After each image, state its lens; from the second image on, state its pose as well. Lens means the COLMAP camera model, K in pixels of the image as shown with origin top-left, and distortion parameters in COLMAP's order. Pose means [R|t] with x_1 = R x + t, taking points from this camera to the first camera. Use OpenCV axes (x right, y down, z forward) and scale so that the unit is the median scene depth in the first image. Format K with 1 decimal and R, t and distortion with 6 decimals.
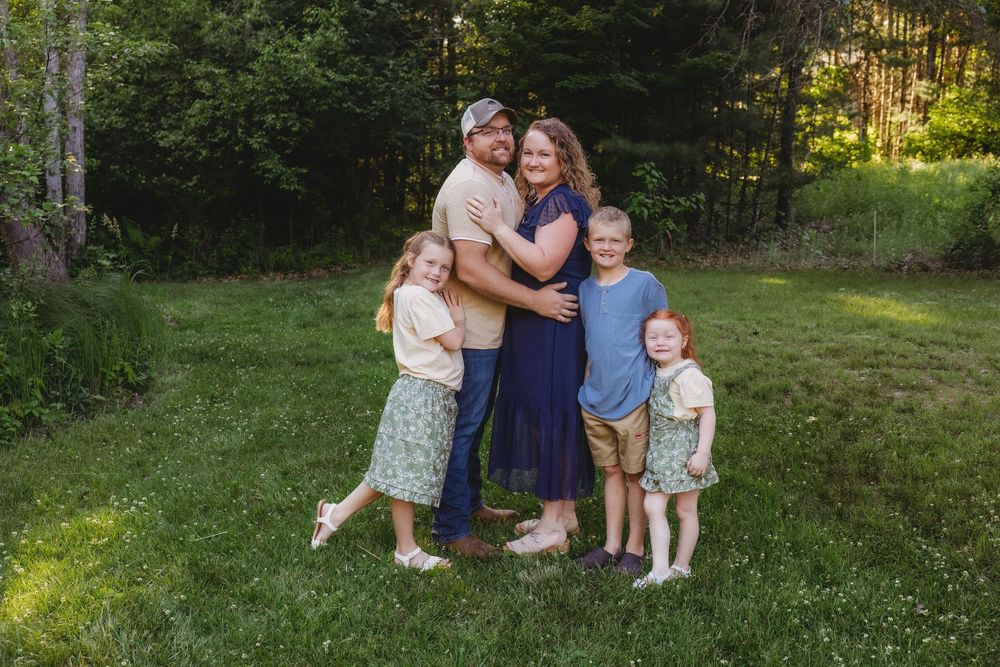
lens RADIAL K [[1294.2, 0, 500.0], [0, 1294.2, 333.5], [0, 0, 1]] dist [0.065772, 0.032255]
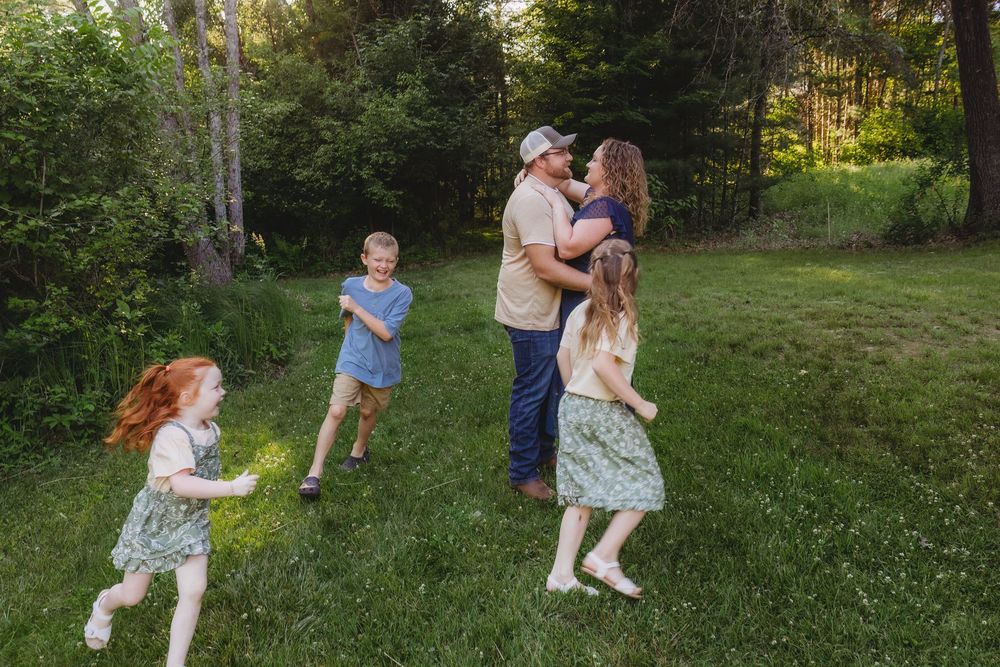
lens RADIAL K [[1294.2, 0, 500.0], [0, 1294.2, 333.5], [0, 0, 1]] dist [0.065772, 0.032255]
pose [[0.997428, -0.038812, -0.060252, 0.030040], [0.037752, 0.999114, -0.018624, 0.051870], [0.060921, 0.016301, 0.998009, -0.352066]]
